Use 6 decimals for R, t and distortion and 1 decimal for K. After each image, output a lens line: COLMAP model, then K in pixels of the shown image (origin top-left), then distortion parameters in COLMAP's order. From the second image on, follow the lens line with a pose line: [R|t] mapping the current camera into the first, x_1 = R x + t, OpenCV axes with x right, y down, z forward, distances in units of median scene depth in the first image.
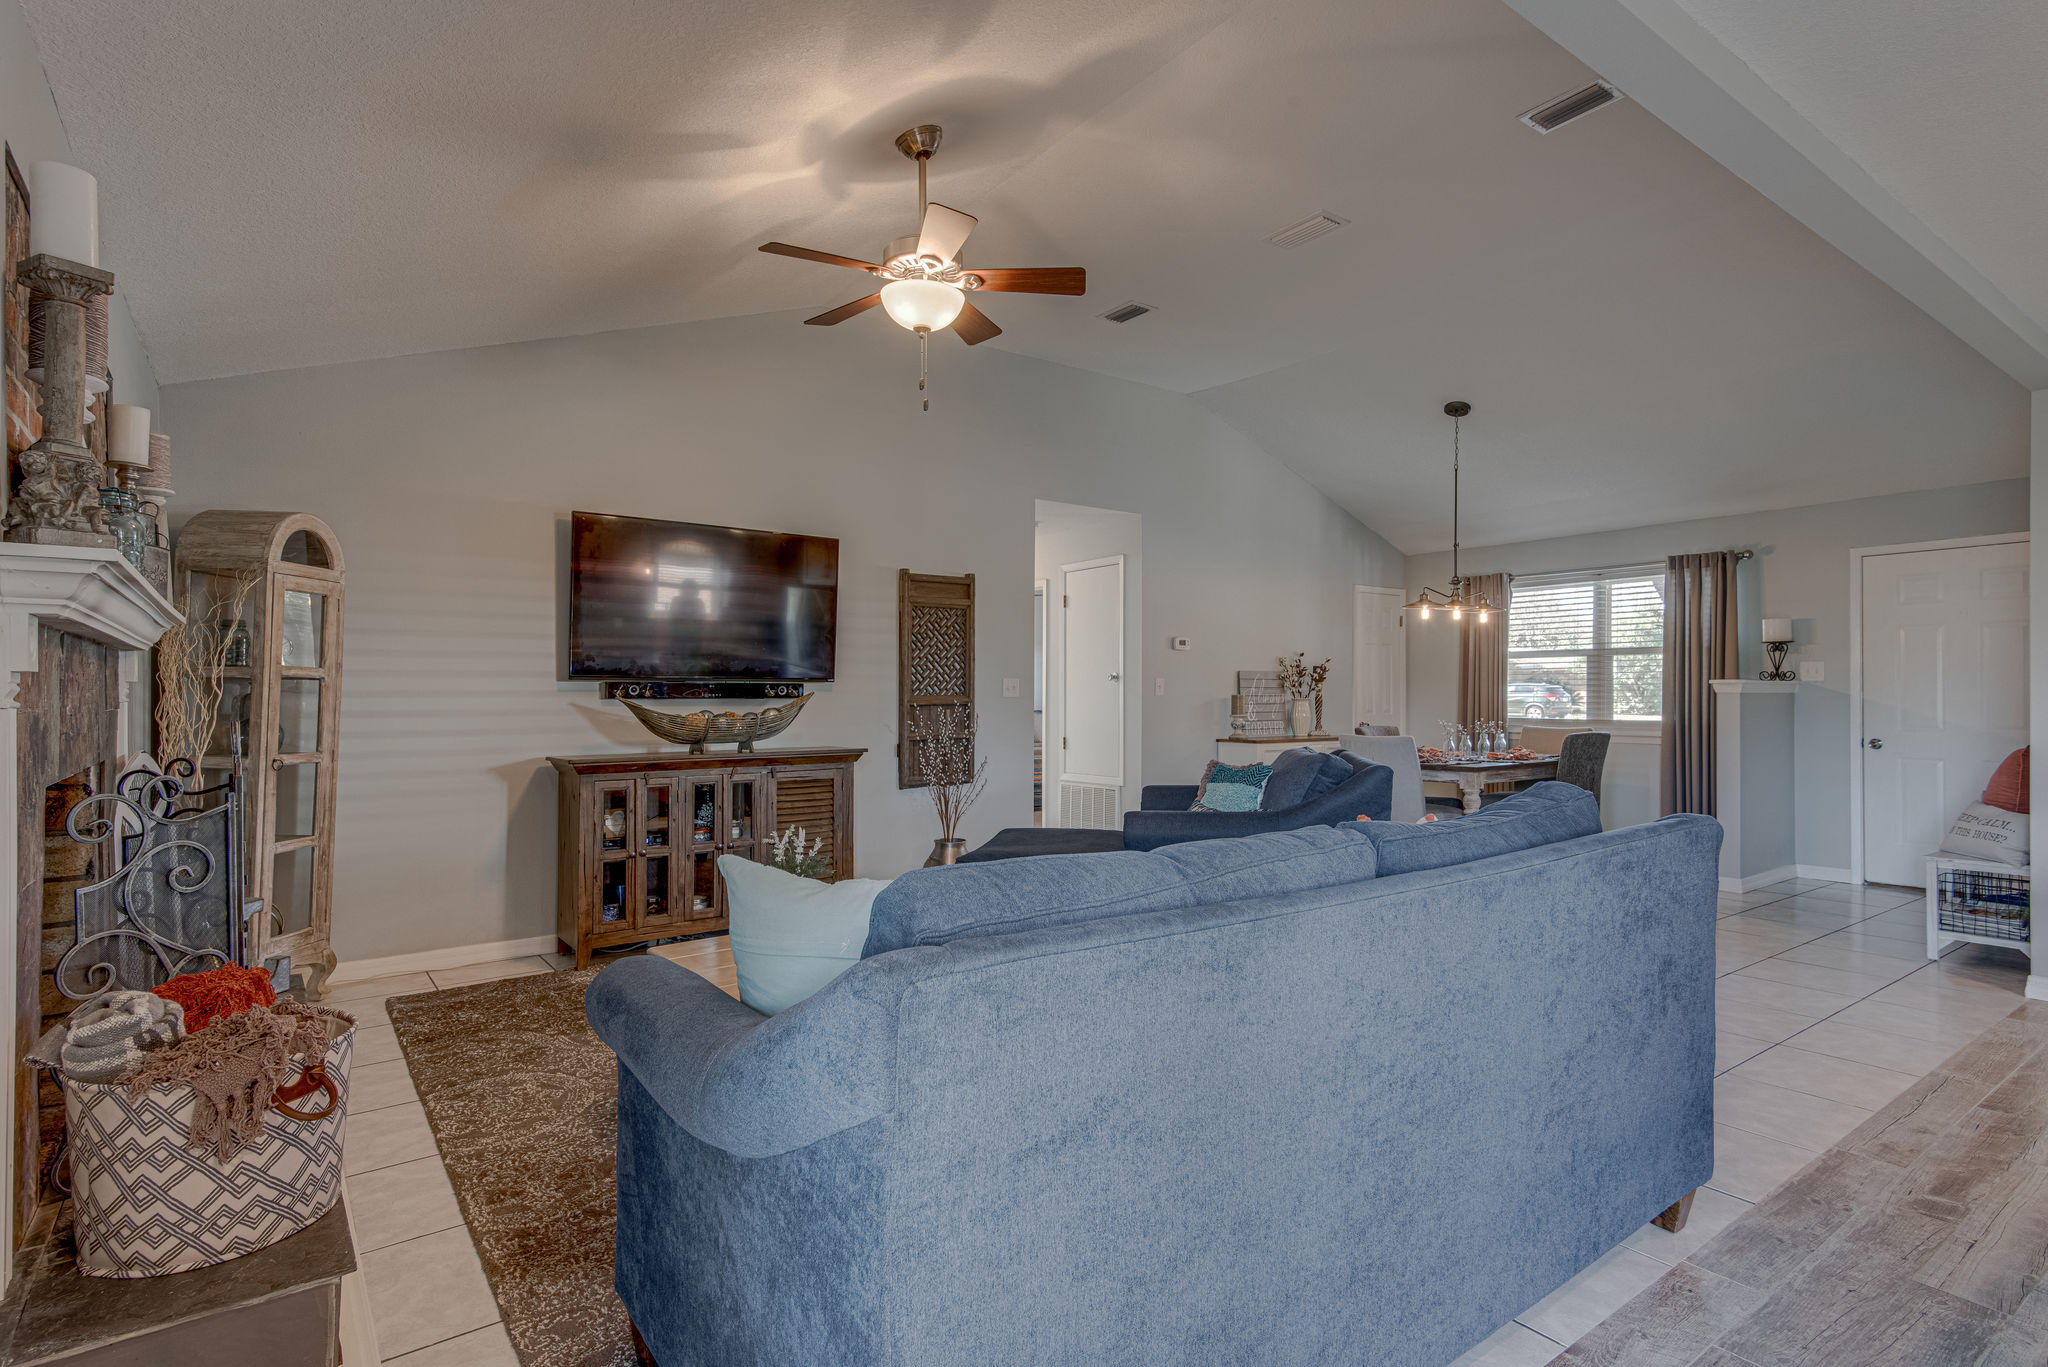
lens RADIAL K [[1014.3, 0, 994.3], [0, 1014.3, 692.9], [0, 0, 1]] dist [0.016767, -0.000574]
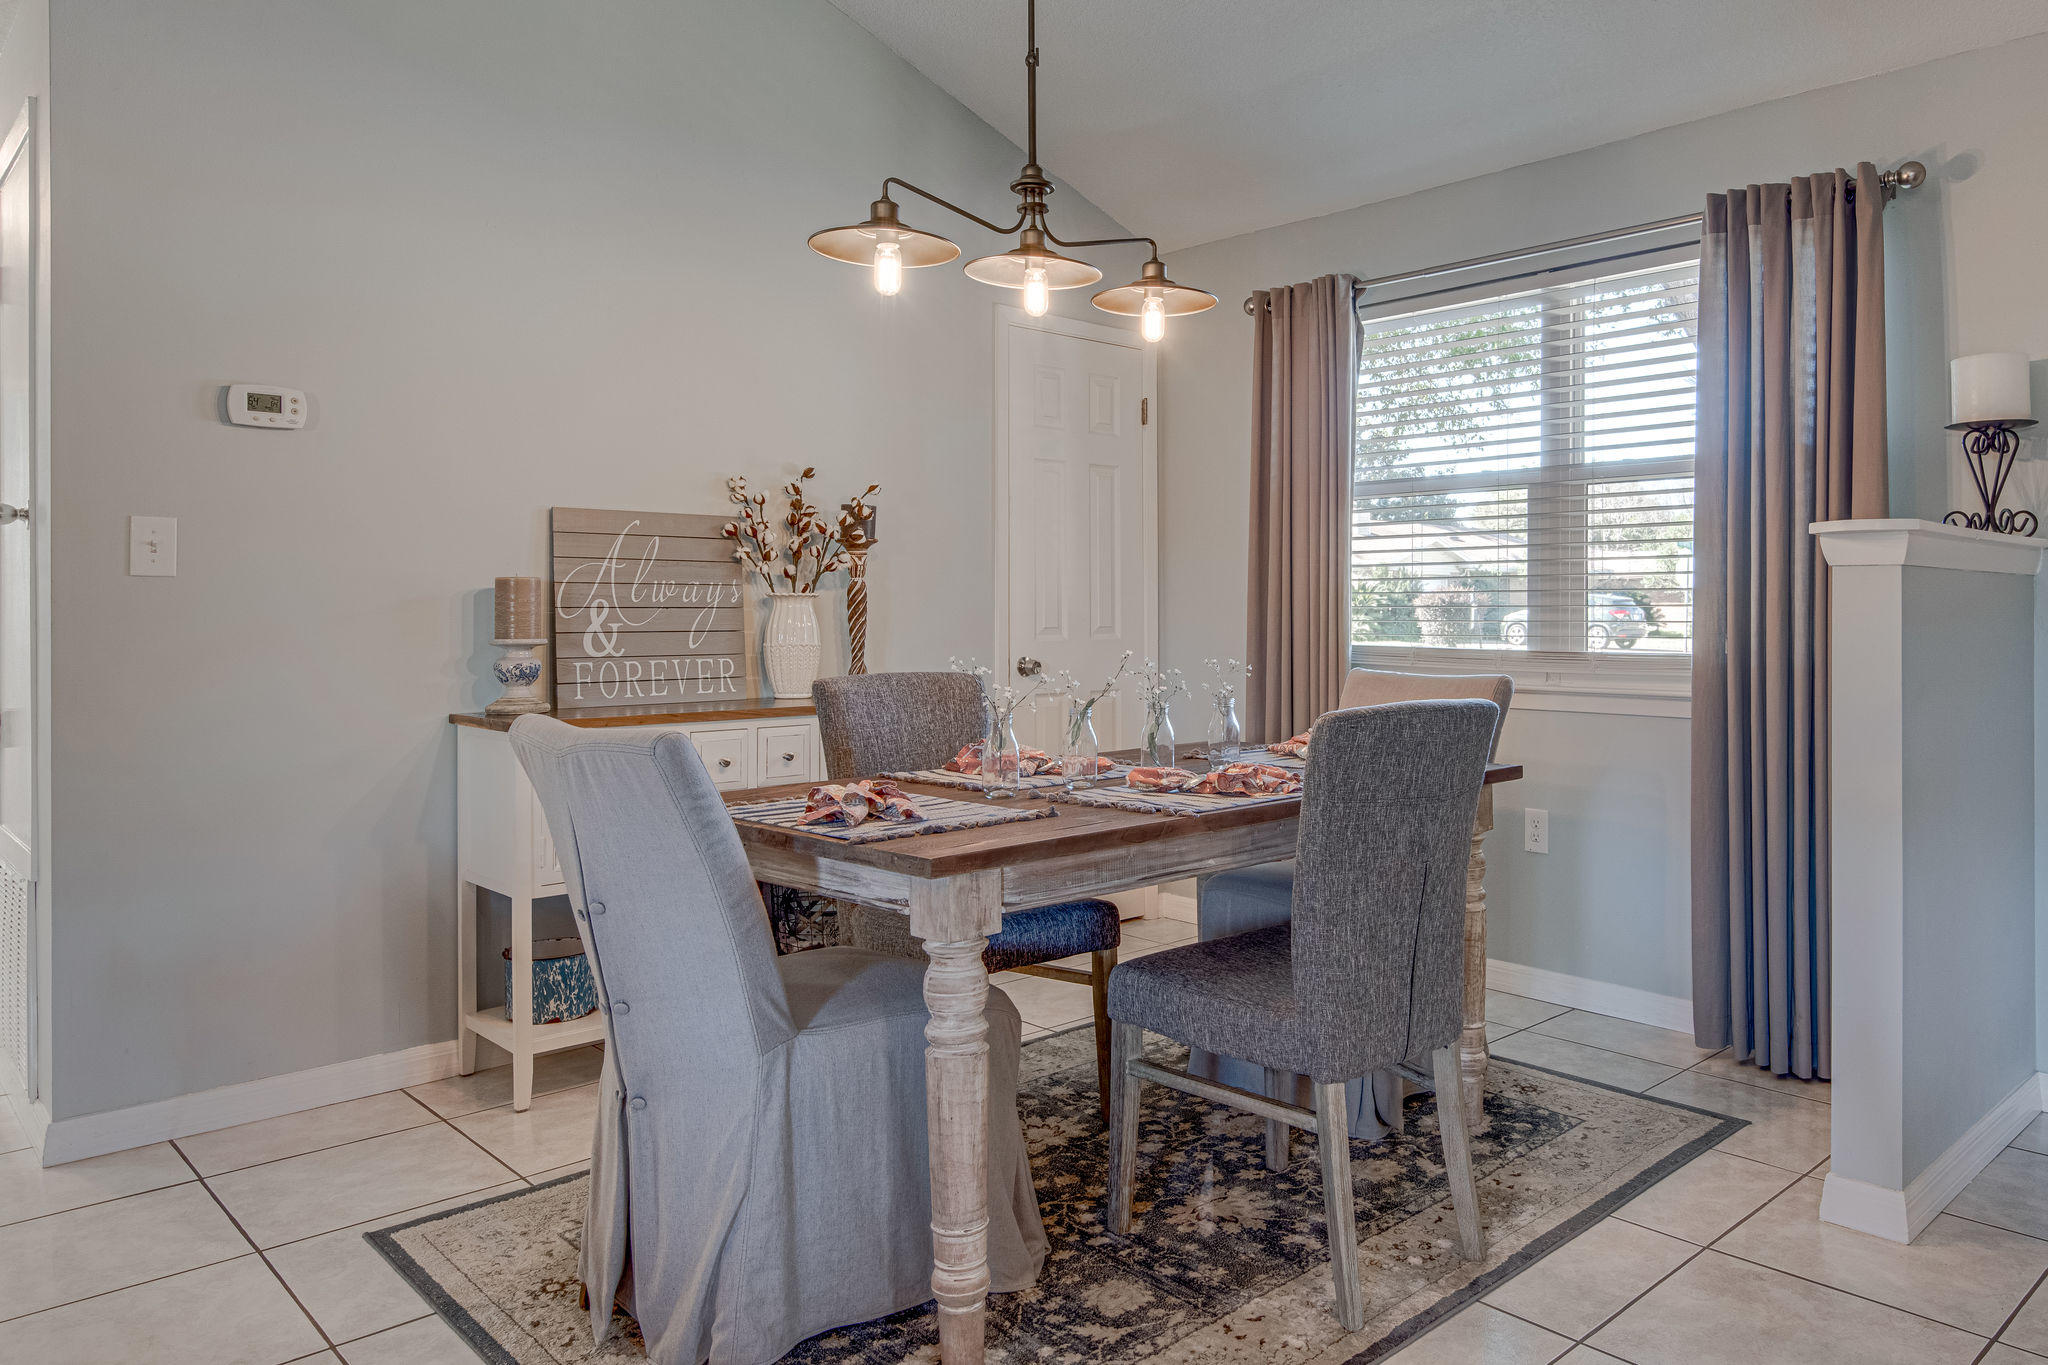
lens RADIAL K [[1700.7, 0, 1026.1], [0, 1700.7, 593.1], [0, 0, 1]] dist [0.004516, 0.106475]
pose [[0.983969, 0.003757, 0.178299, 0.317759], [-0.002806, 0.999980, -0.005589, 0.009871], [-0.178317, 0.004999, 0.983960, 0.453016]]
